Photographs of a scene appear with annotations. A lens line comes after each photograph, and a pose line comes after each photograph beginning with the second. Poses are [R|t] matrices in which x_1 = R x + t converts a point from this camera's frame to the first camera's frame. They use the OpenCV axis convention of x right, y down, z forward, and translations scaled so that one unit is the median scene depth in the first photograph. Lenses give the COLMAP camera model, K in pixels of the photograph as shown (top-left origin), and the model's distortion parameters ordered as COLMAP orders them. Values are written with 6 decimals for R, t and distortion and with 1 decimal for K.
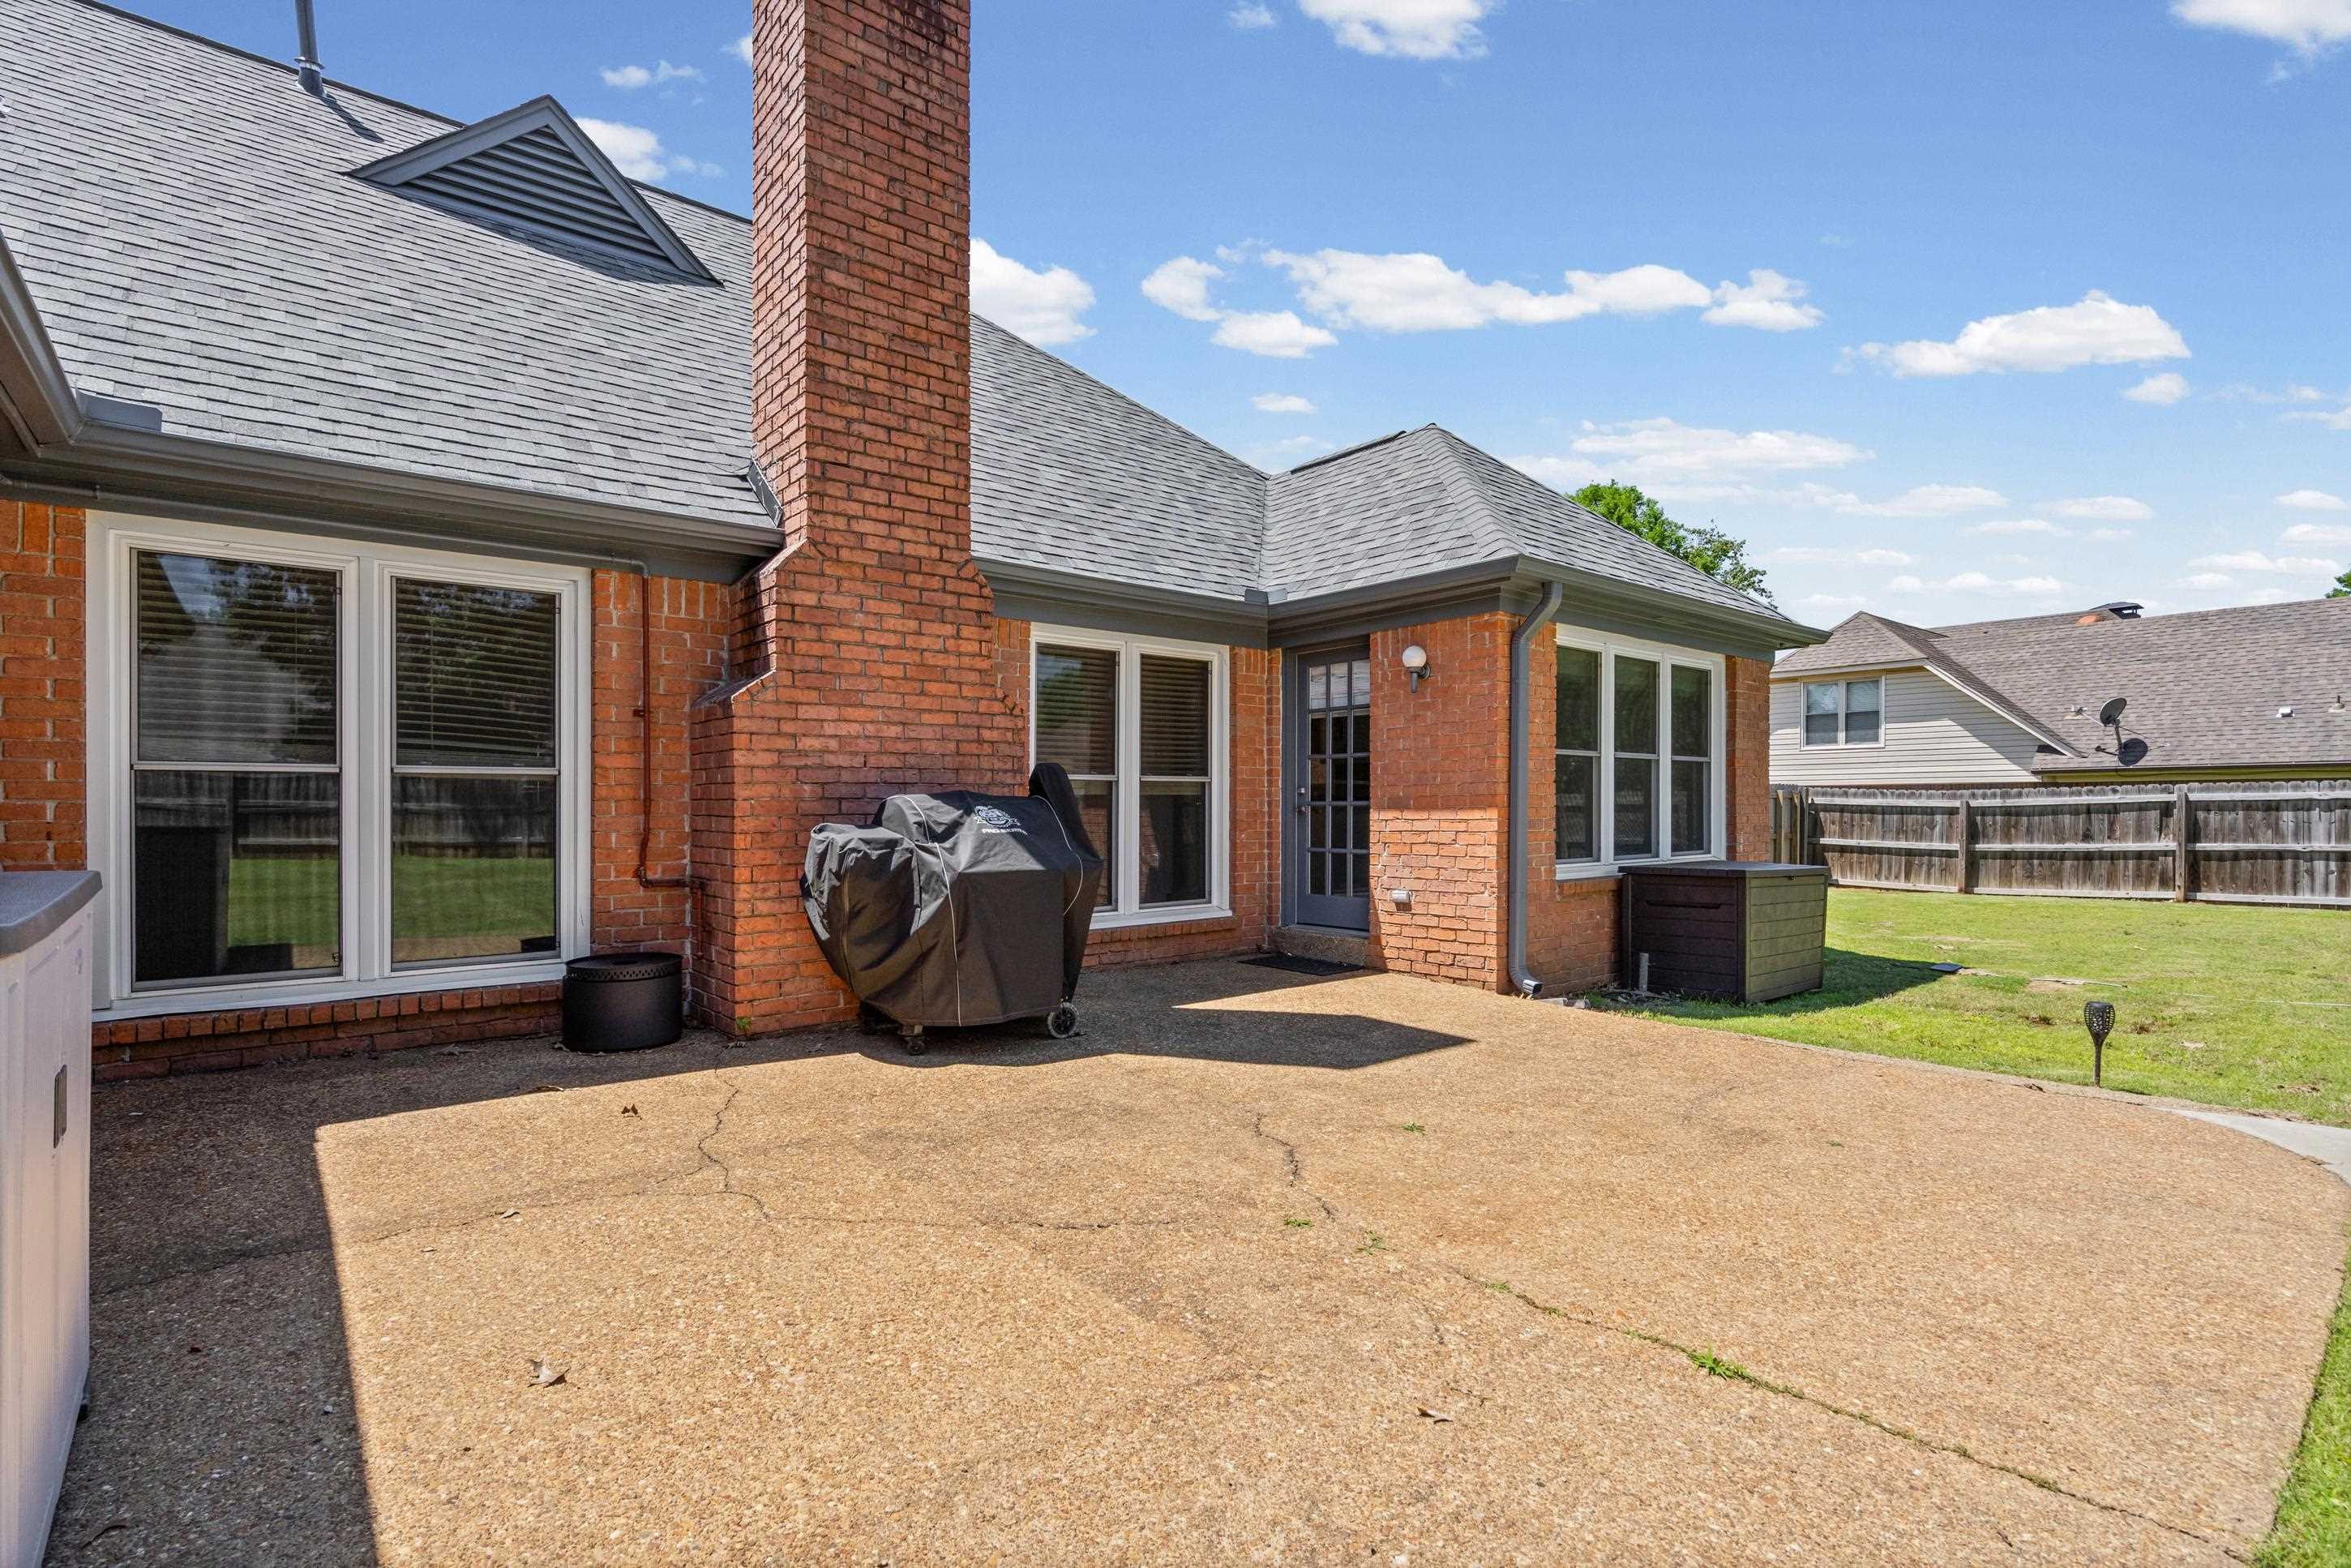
lens RADIAL K [[1089.7, 0, 1160.6], [0, 1089.7, 819.6], [0, 0, 1]] dist [-0.004450, 0.001936]
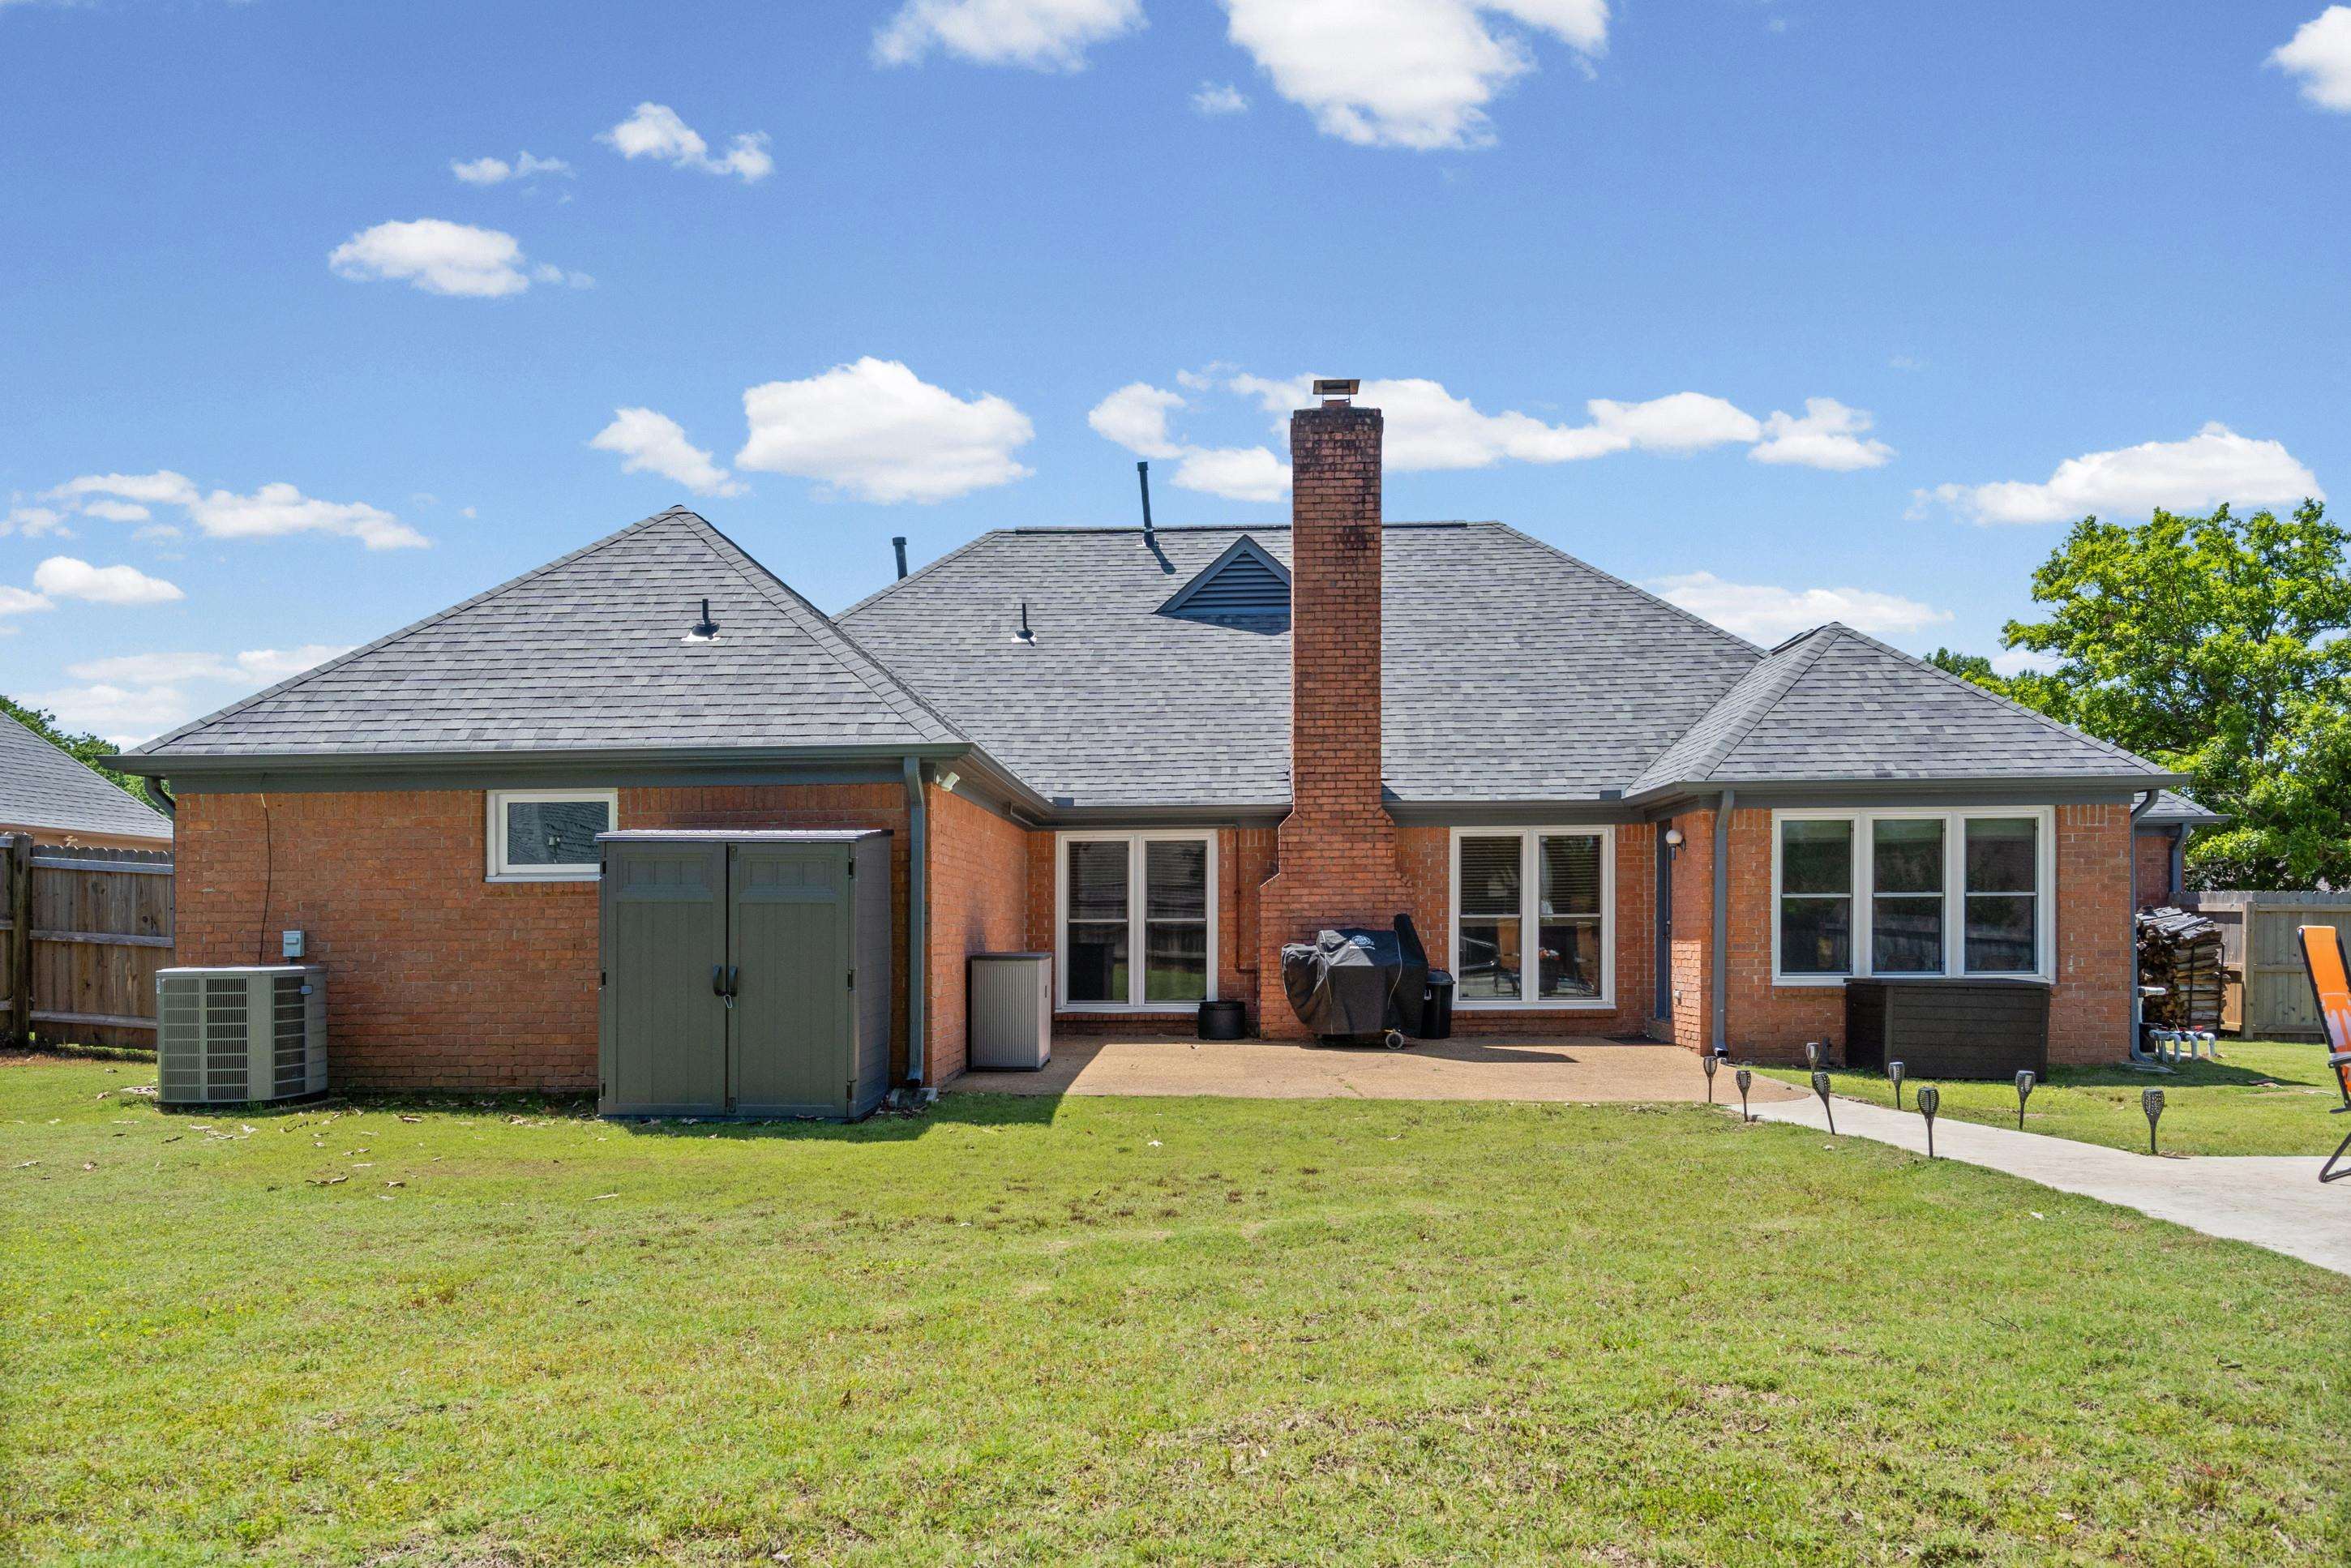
lens RADIAL K [[1583.6, 0, 1211.0], [0, 1583.6, 933.0], [0, 0, 1]] dist [0.054175, 0.003826]
pose [[0.766880, 0.000730, -0.641790, 1.522401], [-0.003472, 0.999989, -0.003010, -0.007075], [0.641781, 0.004537, 0.766875, -1.470180]]
